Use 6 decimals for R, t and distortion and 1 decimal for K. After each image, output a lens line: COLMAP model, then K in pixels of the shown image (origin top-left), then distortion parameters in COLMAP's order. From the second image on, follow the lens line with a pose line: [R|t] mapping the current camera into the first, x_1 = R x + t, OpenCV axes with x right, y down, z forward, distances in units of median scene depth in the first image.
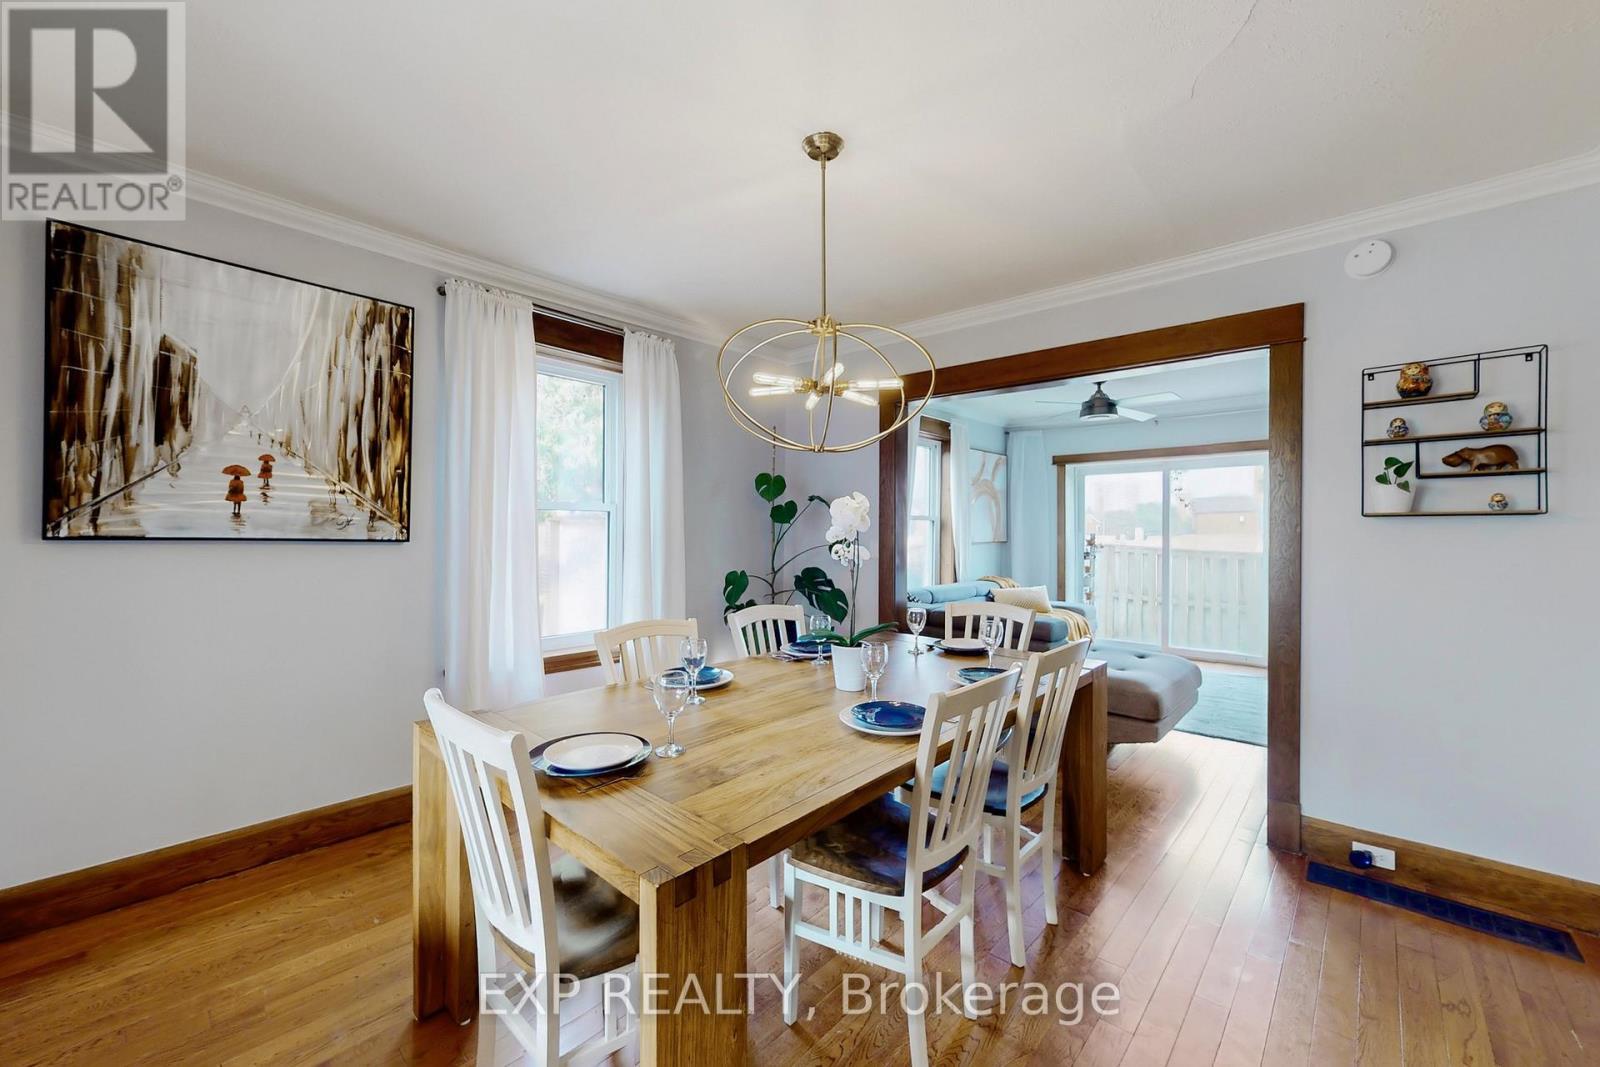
lens RADIAL K [[635.8, 0, 805.9], [0, 635.8, 533.9], [0, 0, 1]] dist [0.002021, 0.000100]
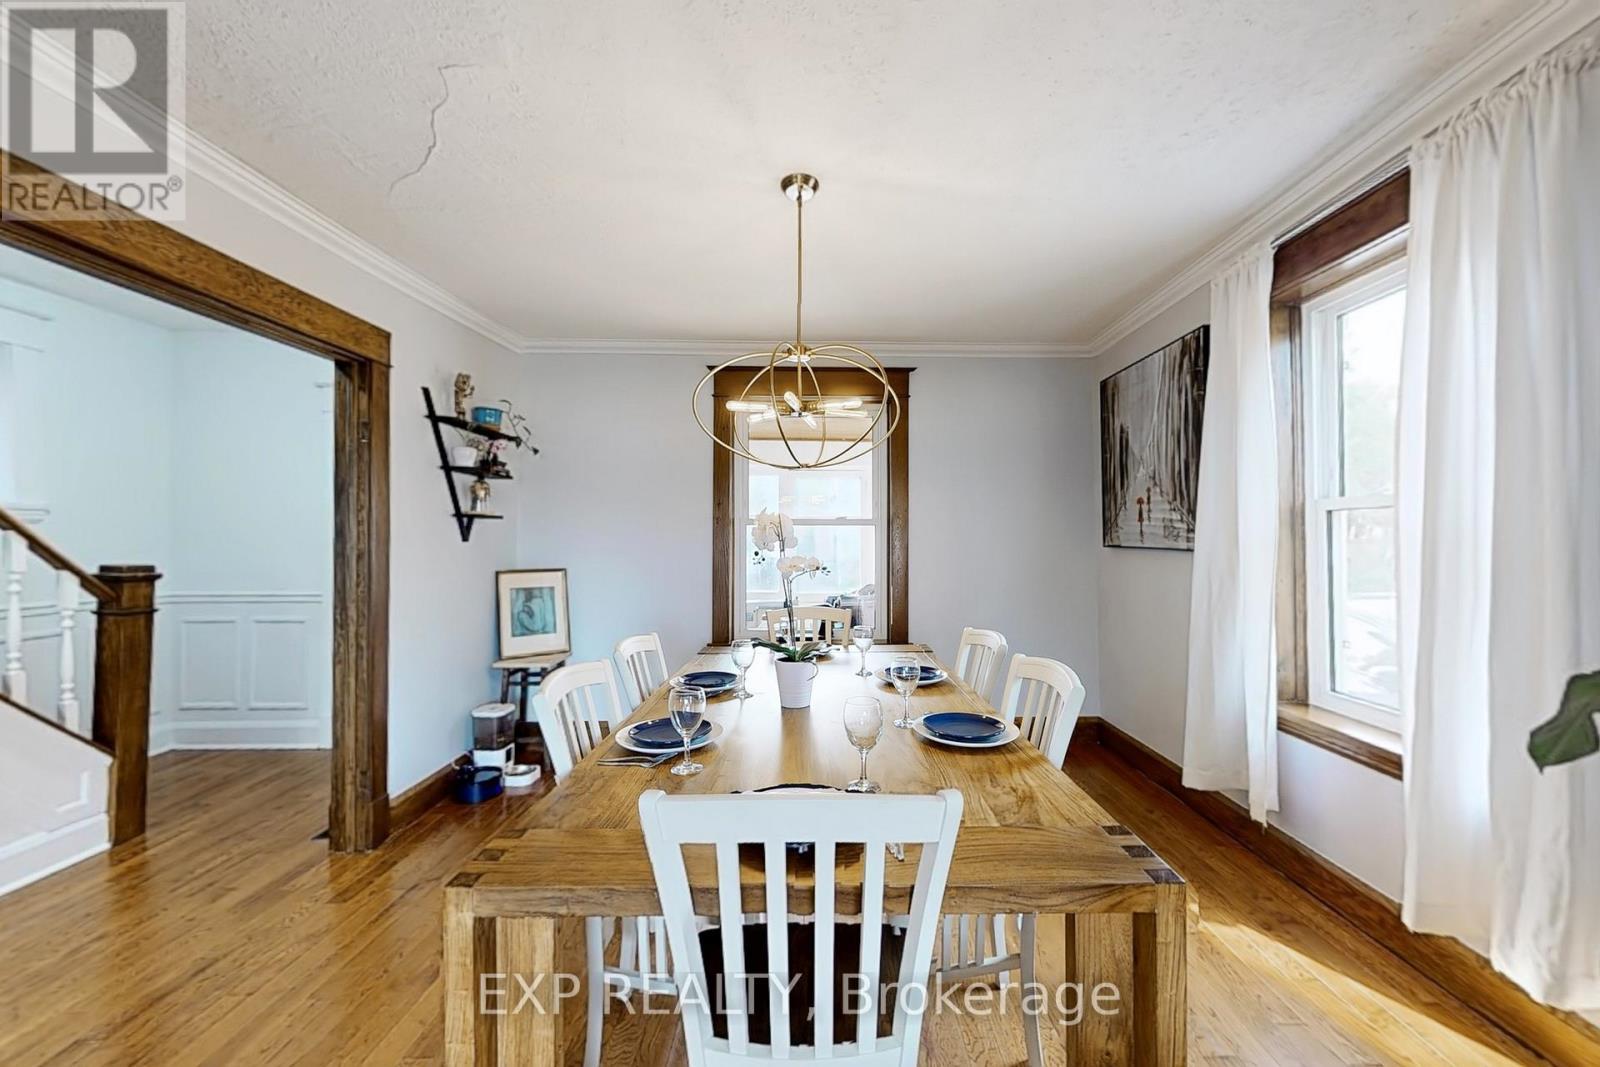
lens RADIAL K [[600.3, 0, 802.5], [0, 600.3, 535.9], [0, 0, 1]] dist [-0.000219, 0.000026]
pose [[-0.748850, -0.000019, -0.662739, 0.534613], [0.002854, 0.999991, -0.003254, -0.016110], [0.662733, -0.004329, -0.748843, 1.372818]]
